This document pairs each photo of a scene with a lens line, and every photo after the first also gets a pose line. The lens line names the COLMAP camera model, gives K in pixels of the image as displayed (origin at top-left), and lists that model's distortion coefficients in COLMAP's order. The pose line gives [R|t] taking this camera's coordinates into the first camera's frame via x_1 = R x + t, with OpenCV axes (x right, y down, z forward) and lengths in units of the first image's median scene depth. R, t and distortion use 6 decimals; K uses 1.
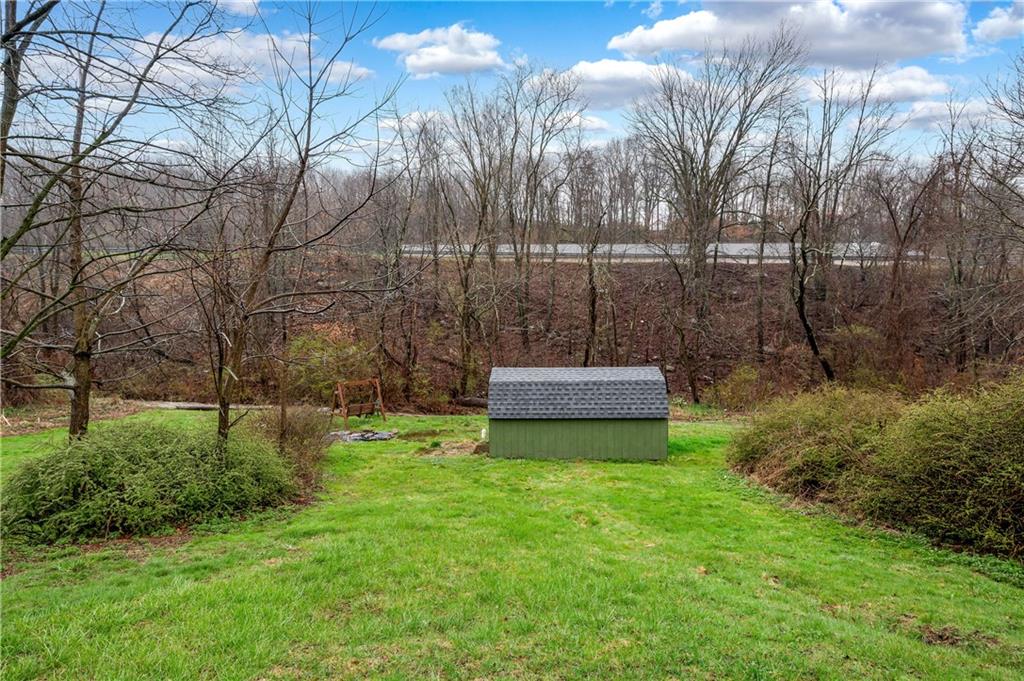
lens RADIAL K [[502.0, 0, 513.0], [0, 502.0, 341.9], [0, 0, 1]] dist [-0.003754, -0.000113]
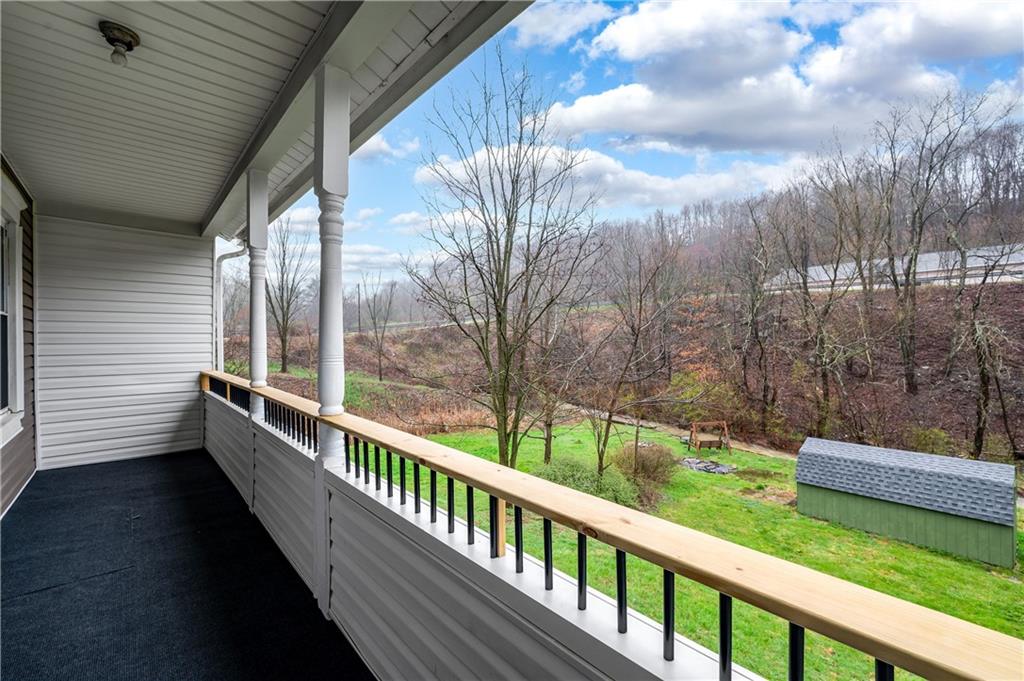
lens RADIAL K [[434.6, 0, 512.8], [0, 434.6, 341.0], [0, 0, 1]] dist [0.000432, -0.000254]
pose [[0.674967, -0.000971, -0.737847, 0.272272], [0.006390, 0.999969, 0.004529, -0.204679], [0.737820, -0.007772, 0.674953, -0.248700]]
